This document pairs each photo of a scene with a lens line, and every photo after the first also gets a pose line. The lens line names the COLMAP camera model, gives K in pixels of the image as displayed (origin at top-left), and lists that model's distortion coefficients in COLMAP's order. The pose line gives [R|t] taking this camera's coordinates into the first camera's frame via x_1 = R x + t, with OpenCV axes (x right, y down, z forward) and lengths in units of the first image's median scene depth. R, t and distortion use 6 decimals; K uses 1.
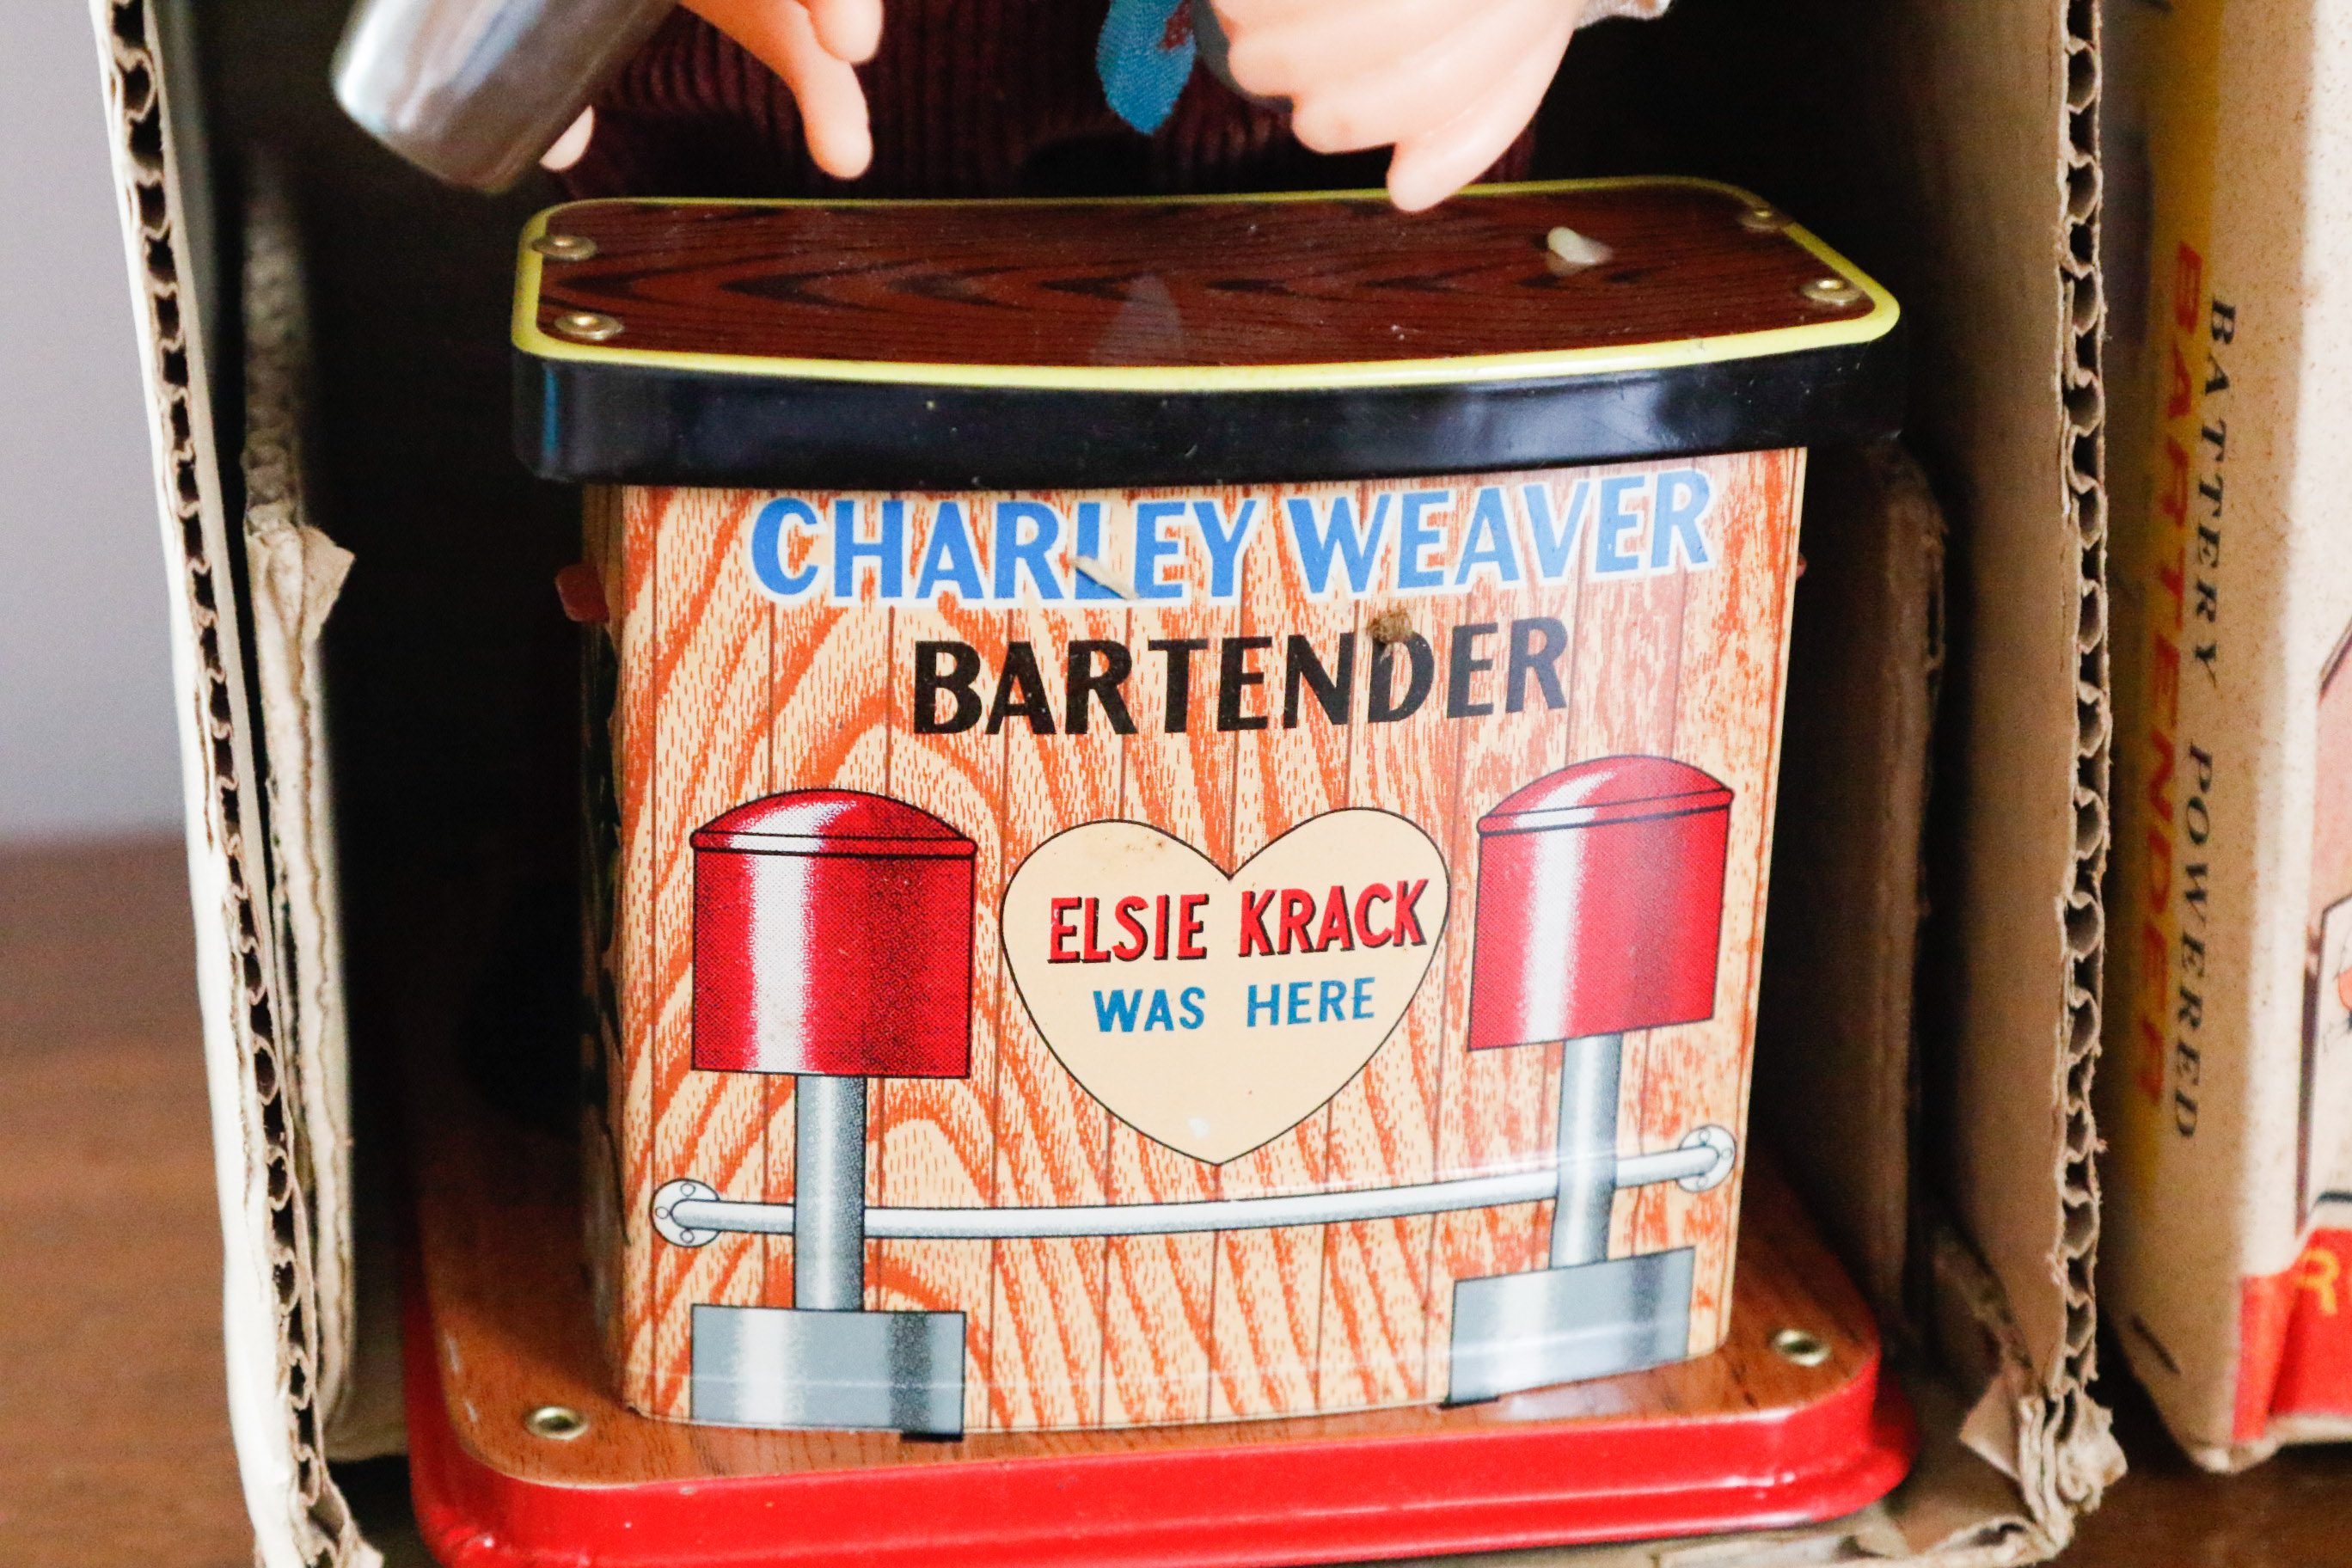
lens RADIAL K [[5896.7, 0, 1176.8], [0, 5896.7, 809.0], [0, 0, 1]] dist [0.065562, 0.000000]
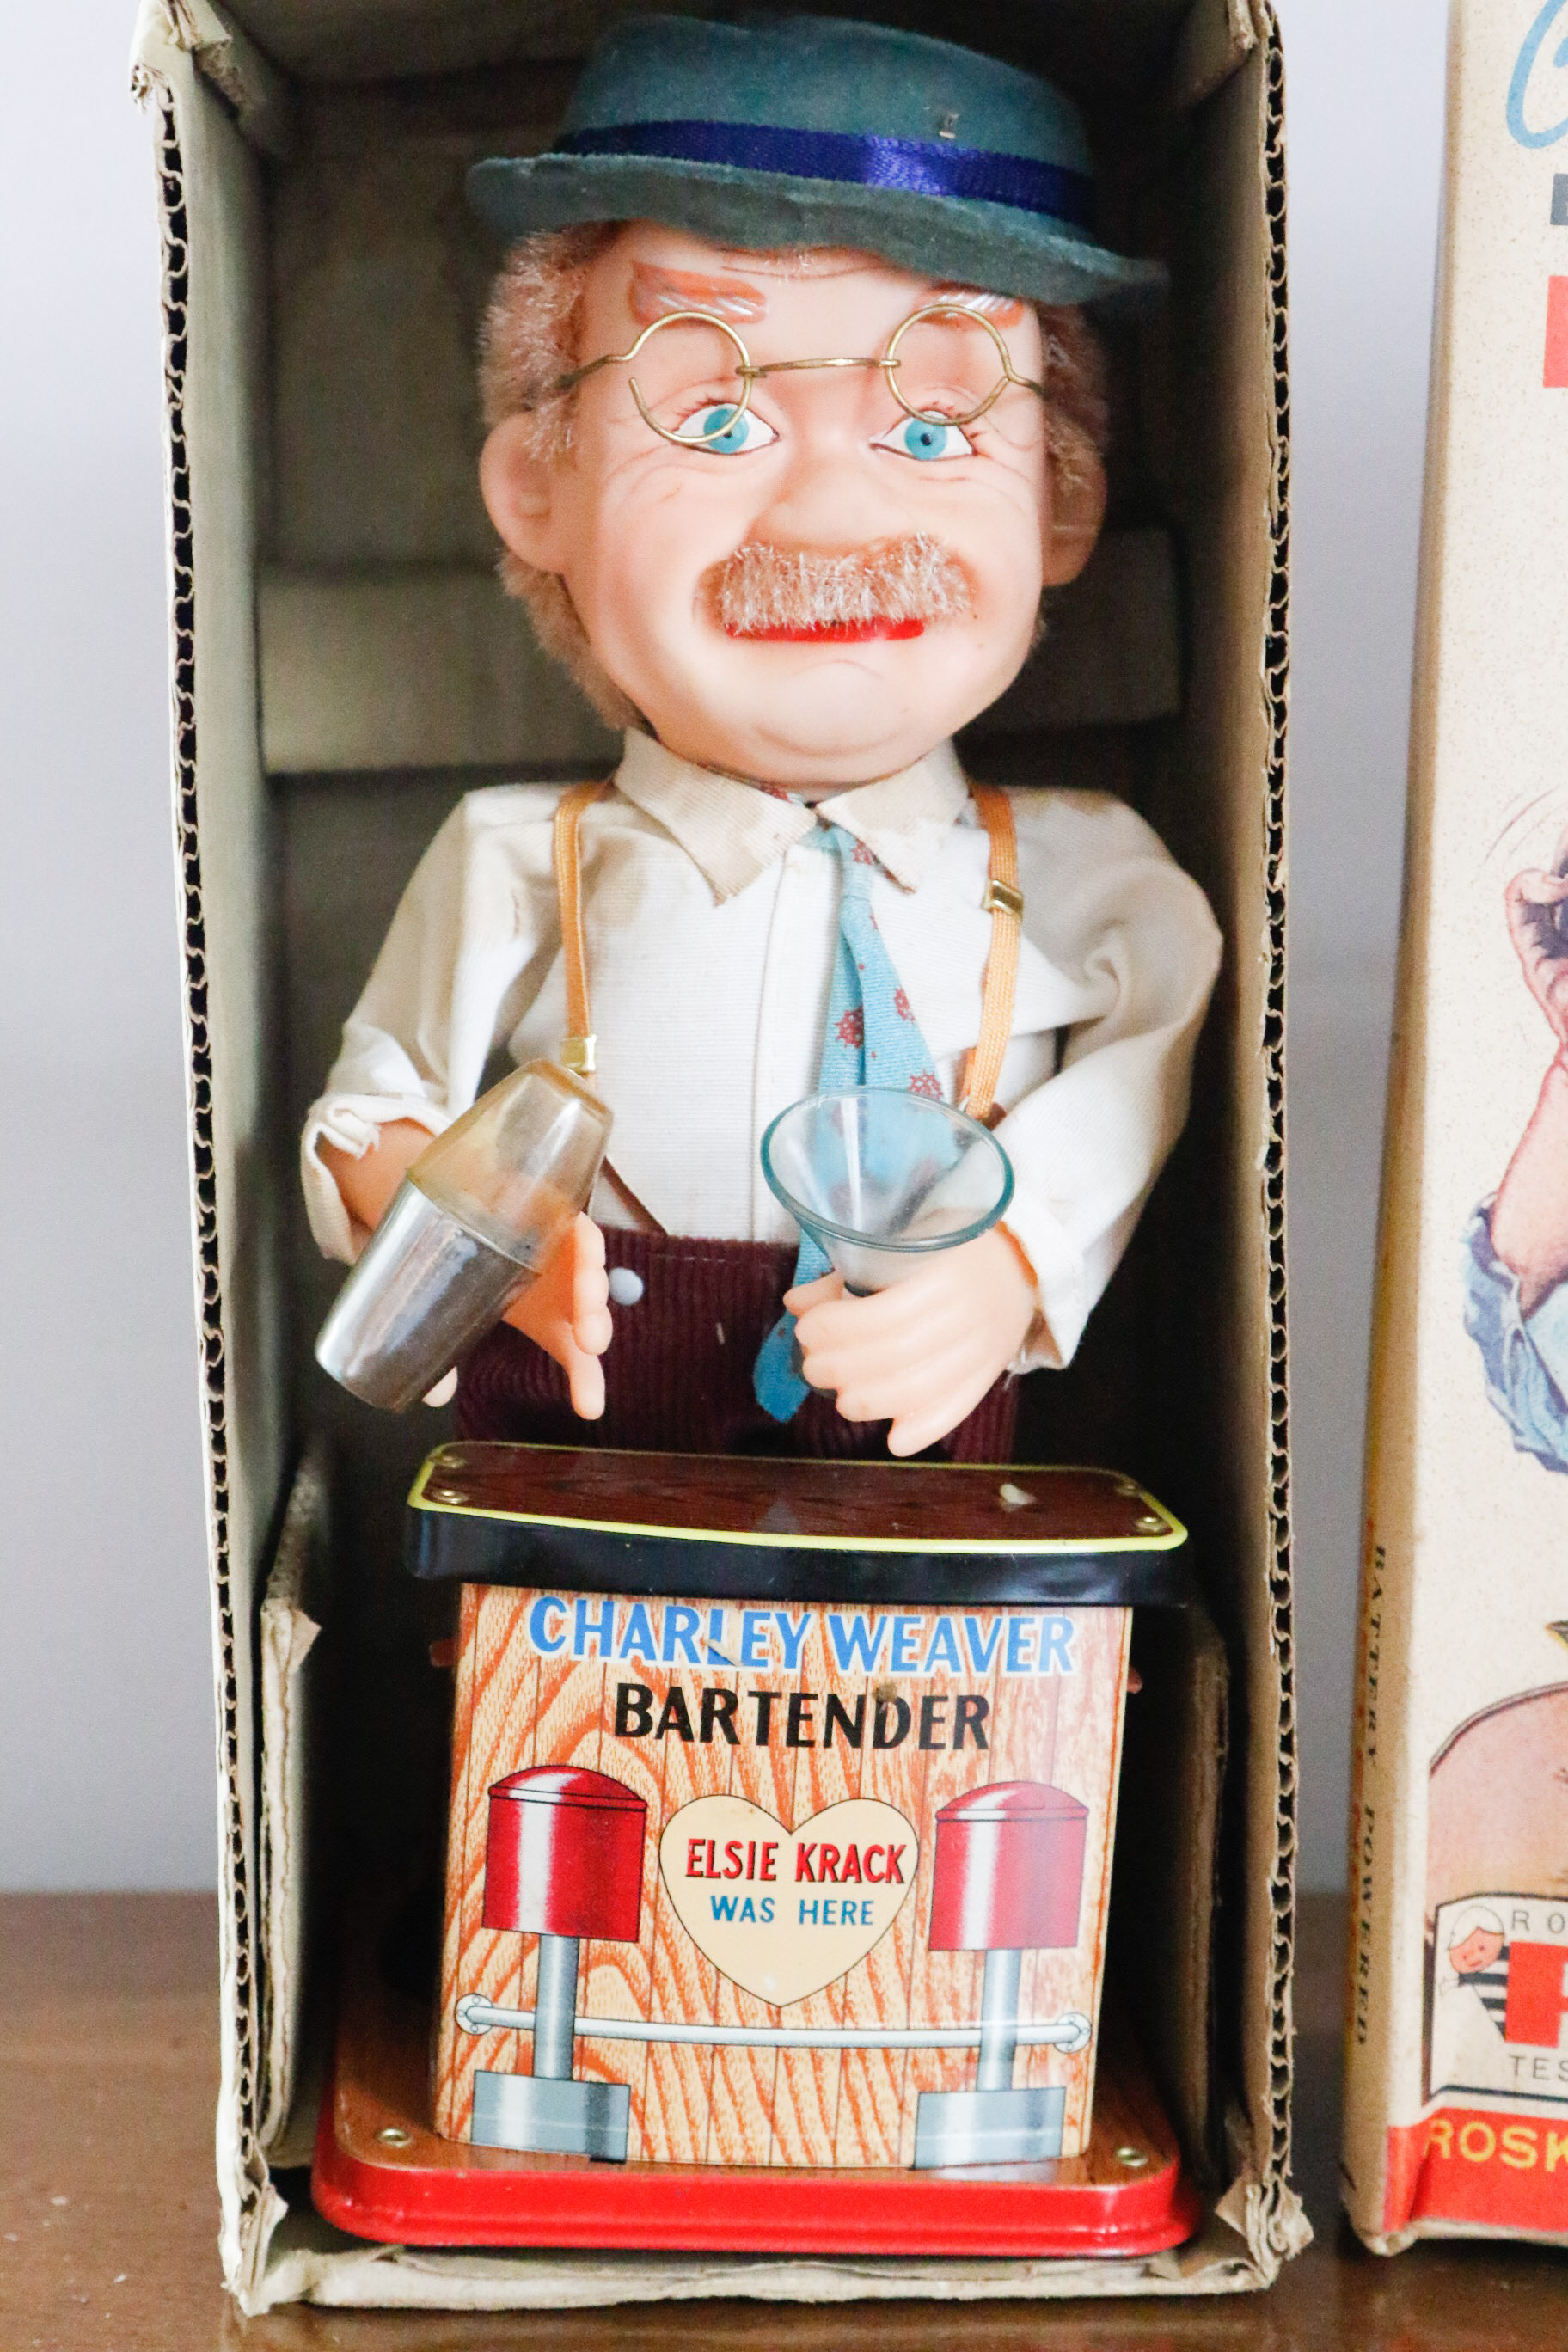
lens RADIAL K [[4954.1, 0, 795.1], [0, 4954.1, 1194.8], [0, 0, 1]] dist [0.046023, 0.000000]
pose [[0.993532, 0.047281, -0.103237, 0.153177], [-0.068173, 0.975466, -0.209329, 0.134595], [0.090807, 0.215014, 0.972380, -0.477689]]
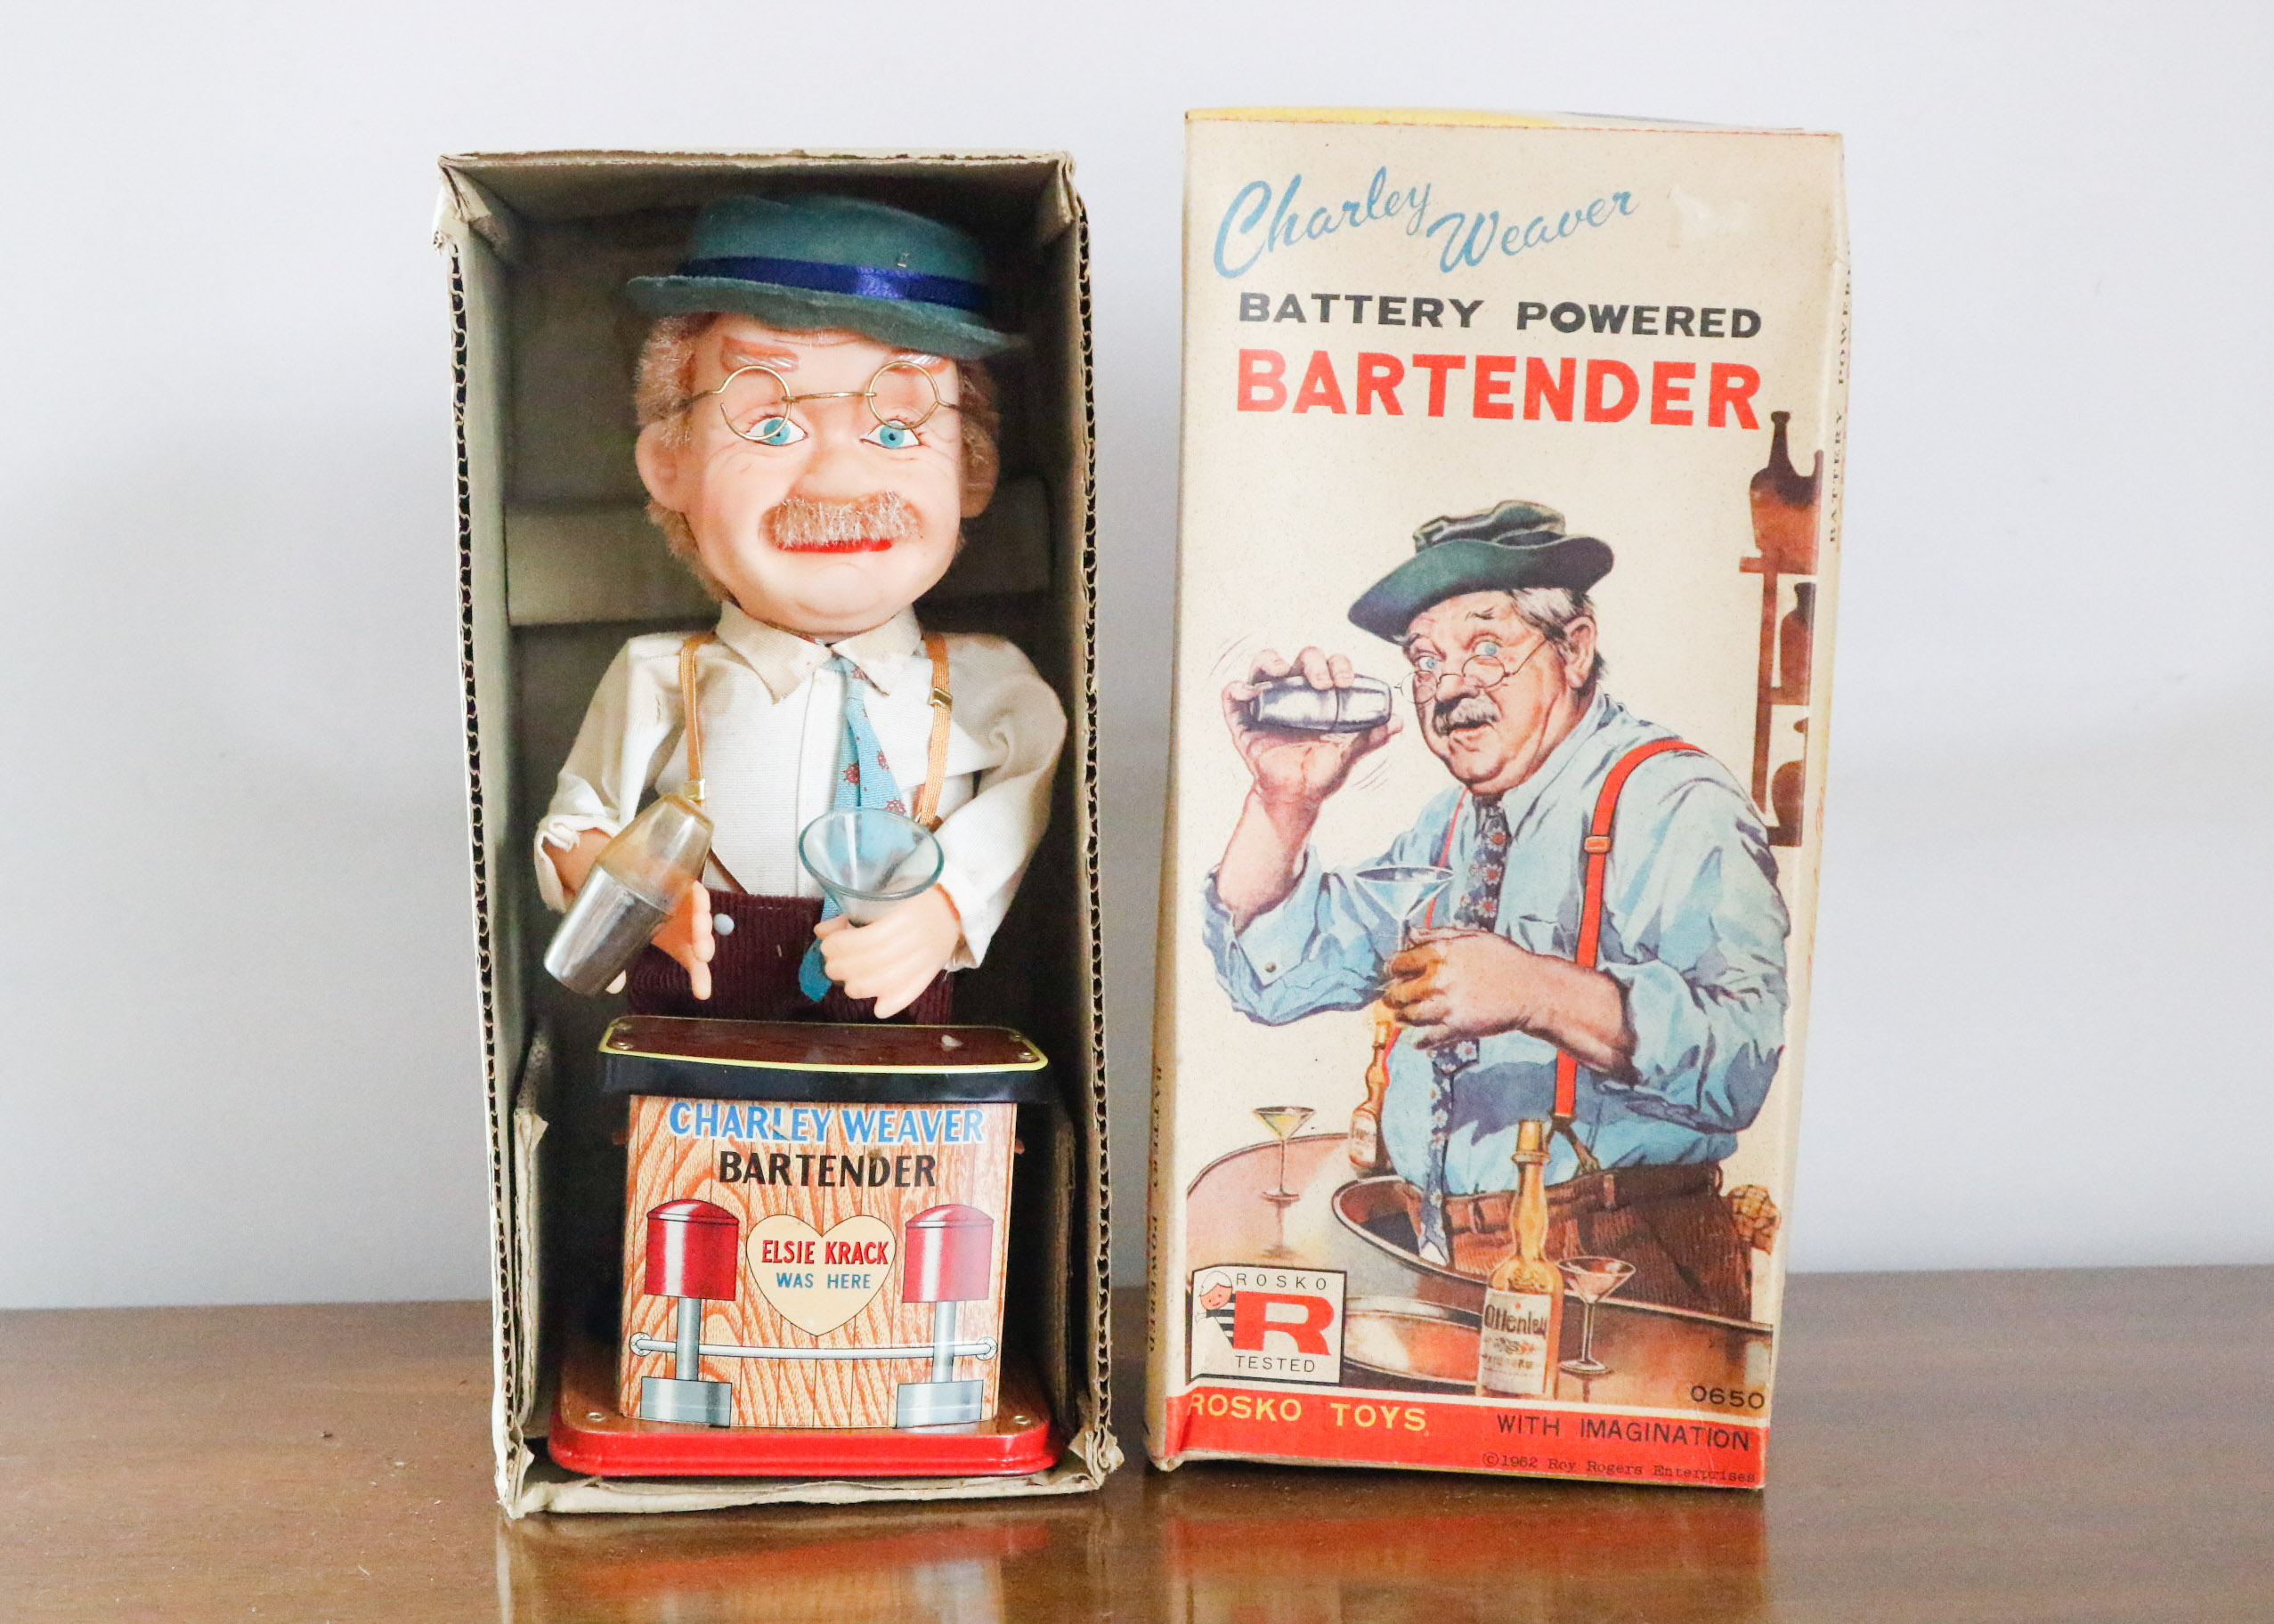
lens RADIAL K [[3501.9, 0, 1212.3], [0, 3501.9, 868.3], [0, 0, 1]] dist [-0.083786, 0.000000]
pose [[0.999273, 0.036846, -0.009797, 0.221355], [-0.038097, 0.975081, -0.218555, 0.213316], [0.001500, 0.218769, 0.975776, -0.811154]]
